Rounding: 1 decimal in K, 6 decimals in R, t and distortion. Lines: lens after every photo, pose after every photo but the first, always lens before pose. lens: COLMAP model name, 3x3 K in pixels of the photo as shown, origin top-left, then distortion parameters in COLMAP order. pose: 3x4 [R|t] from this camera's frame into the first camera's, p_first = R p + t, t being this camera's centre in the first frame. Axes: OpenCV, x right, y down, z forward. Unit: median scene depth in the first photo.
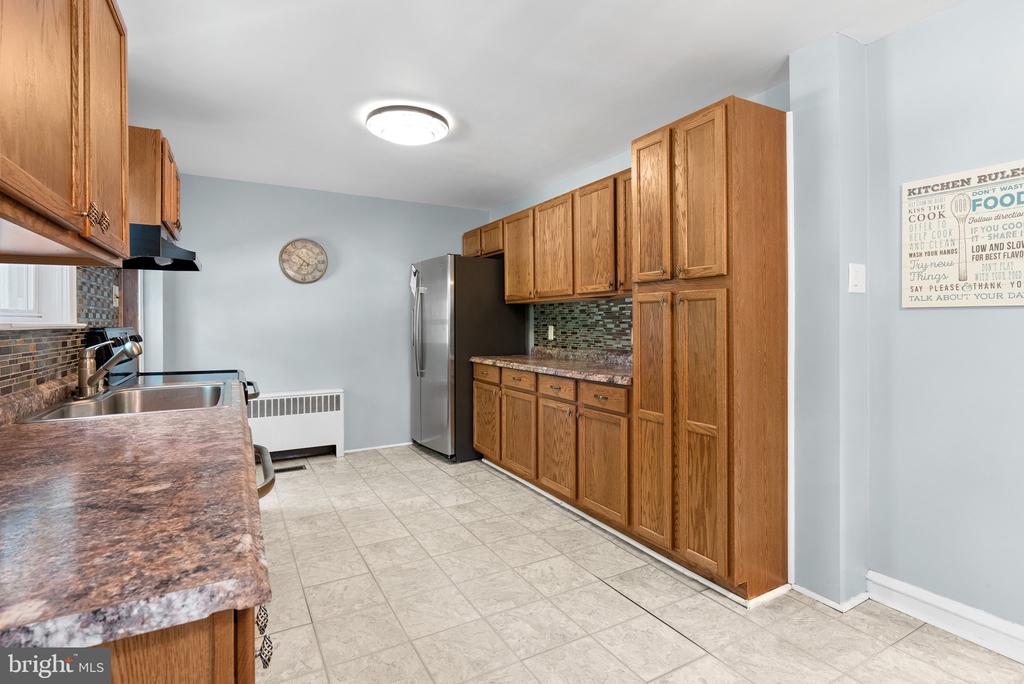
lens RADIAL K [[500.4, 0, 512.0], [0, 500.4, 321.6], [0, 0, 1]] dist [-0.000169, -0.000041]
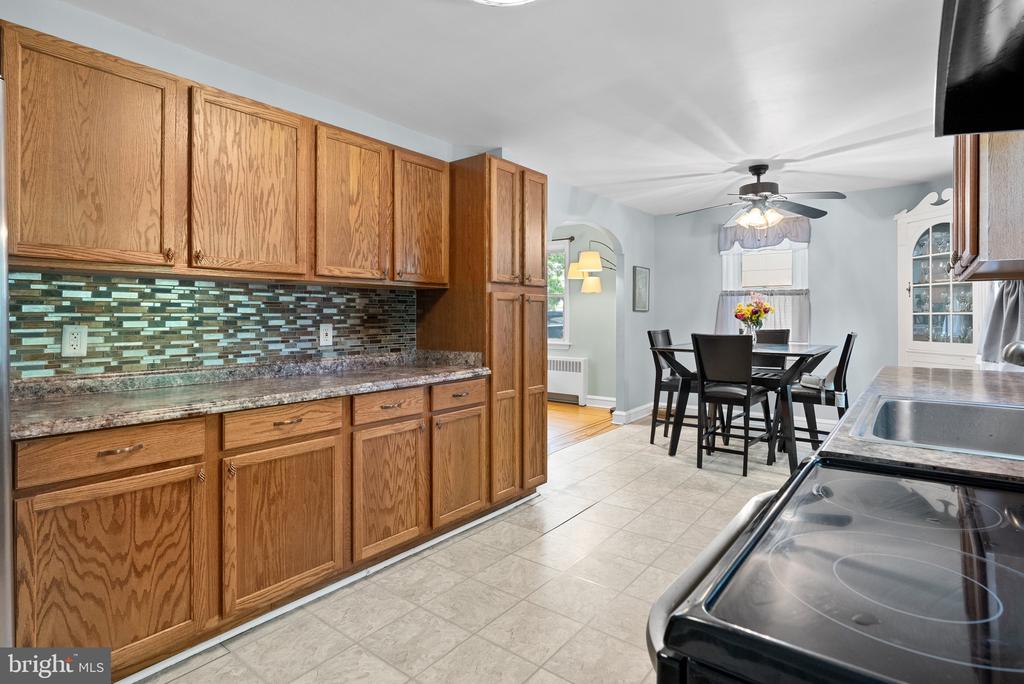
lens RADIAL K [[522.5, 0, 514.4], [0, 522.5, 314.2], [0, 0, 1]] dist [-0.000892, 0.000240]
pose [[-0.385733, 0.010298, 0.922553, -0.682895], [0.004366, 0.999947, -0.009337, 0.005609], [-0.922600, 0.000426, -0.385758, 1.120320]]
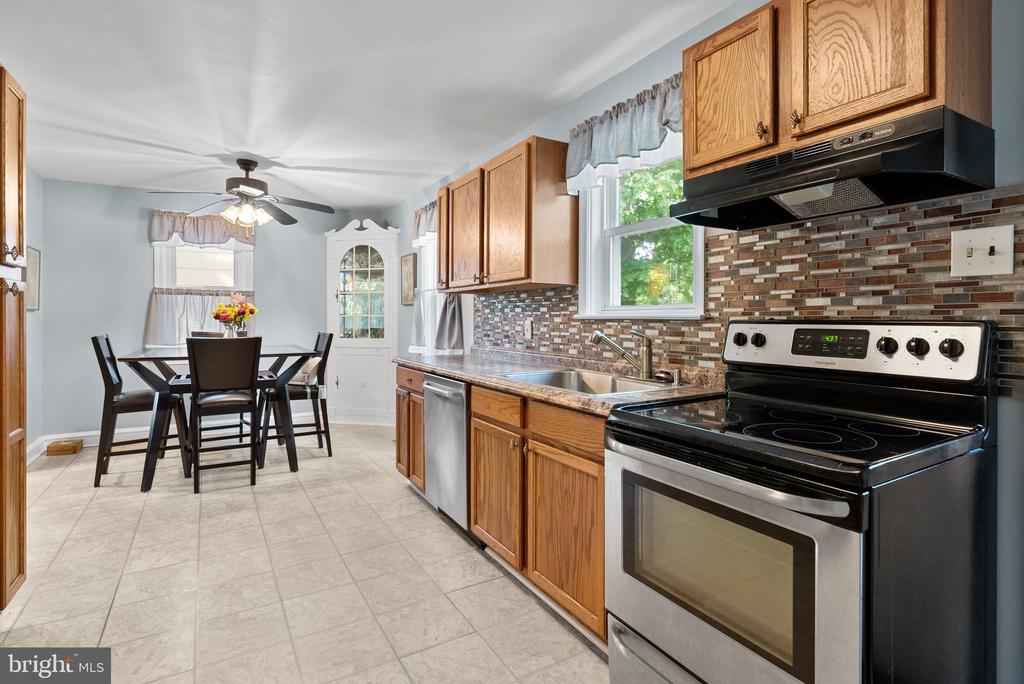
lens RADIAL K [[522.5, 0, 516.1], [0, 522.5, 320.0], [0, 0, 1]] dist [-0.000892, 0.000240]
pose [[-0.999683, 0.004922, -0.024706, -0.333338], [0.004813, 0.999979, 0.004433, 0.005218], [0.024727, 0.004313, -0.999685, 1.320404]]
